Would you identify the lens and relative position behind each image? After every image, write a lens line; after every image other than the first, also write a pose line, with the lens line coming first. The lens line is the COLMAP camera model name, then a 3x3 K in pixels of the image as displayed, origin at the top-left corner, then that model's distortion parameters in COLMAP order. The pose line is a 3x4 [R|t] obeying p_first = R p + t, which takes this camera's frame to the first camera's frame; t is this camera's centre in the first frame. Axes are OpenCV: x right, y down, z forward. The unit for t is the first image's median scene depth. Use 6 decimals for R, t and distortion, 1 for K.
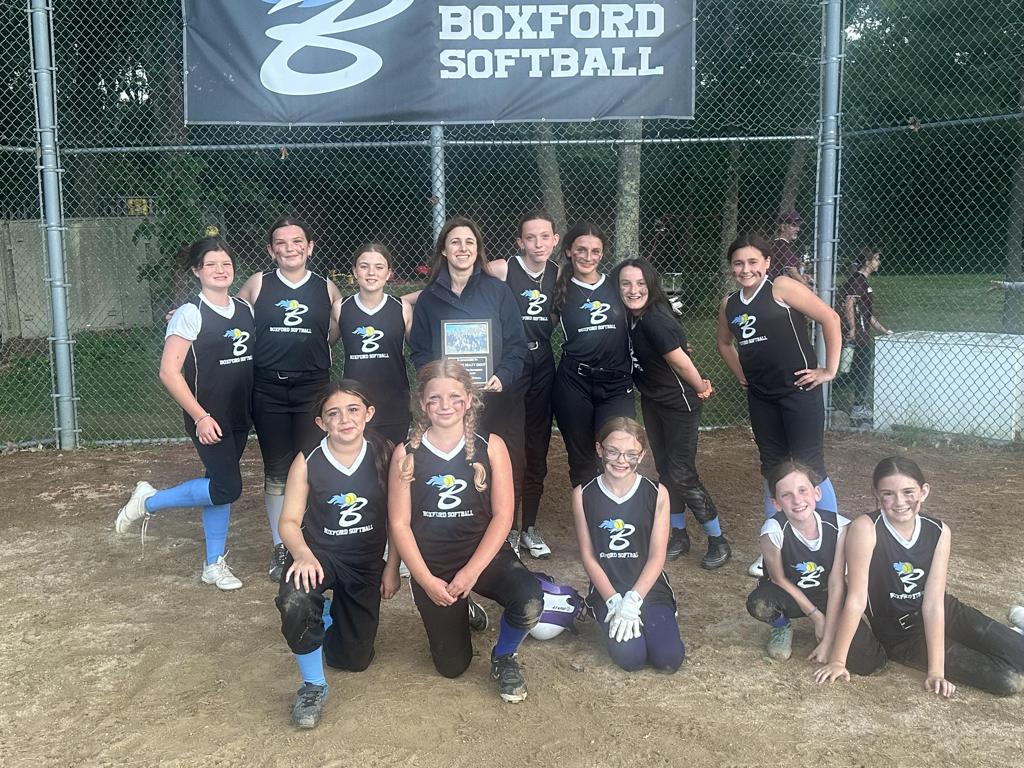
lens RADIAL K [[1113.4, 0, 512.0], [0, 1113.4, 384.0], [0, 0, 1]] dist [-0.002038, 0.002524]
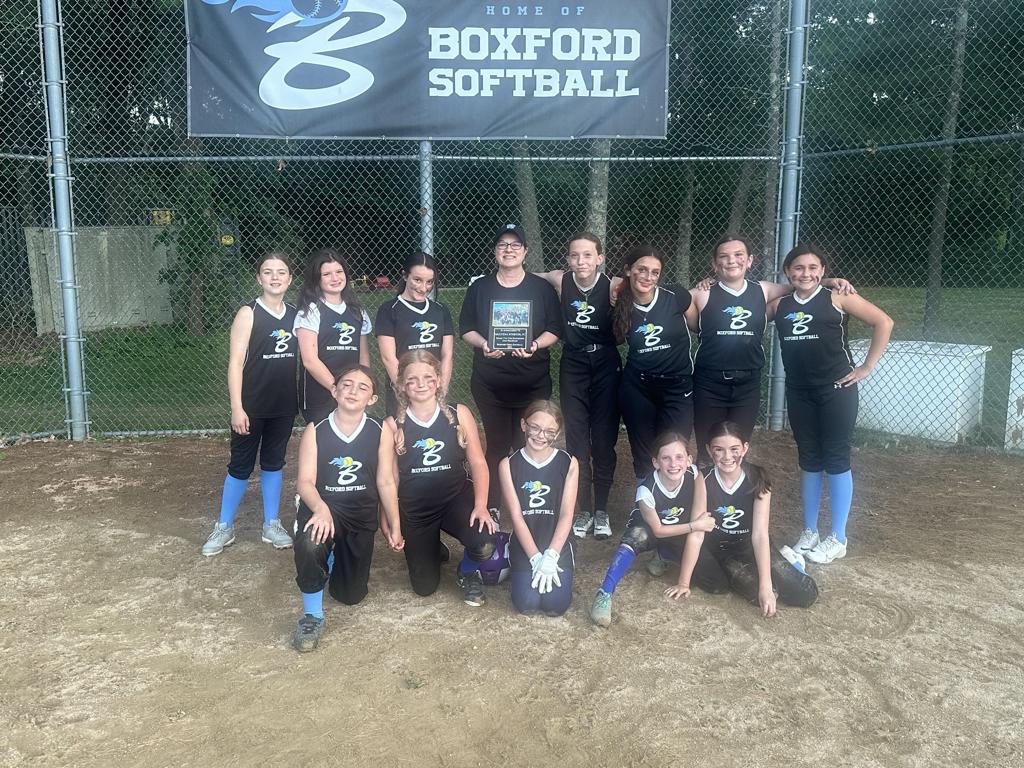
lens RADIAL K [[866.7, 0, 512.0], [0, 866.7, 384.0], [0, 0, 1]] dist [-0.004122, -0.005016]
pose [[0.999551, 0.010262, 0.028145, -0.005832], [-0.010812, 0.999752, 0.019450, -0.016888], [-0.027939, -0.019745, 0.999415, 0.165259]]
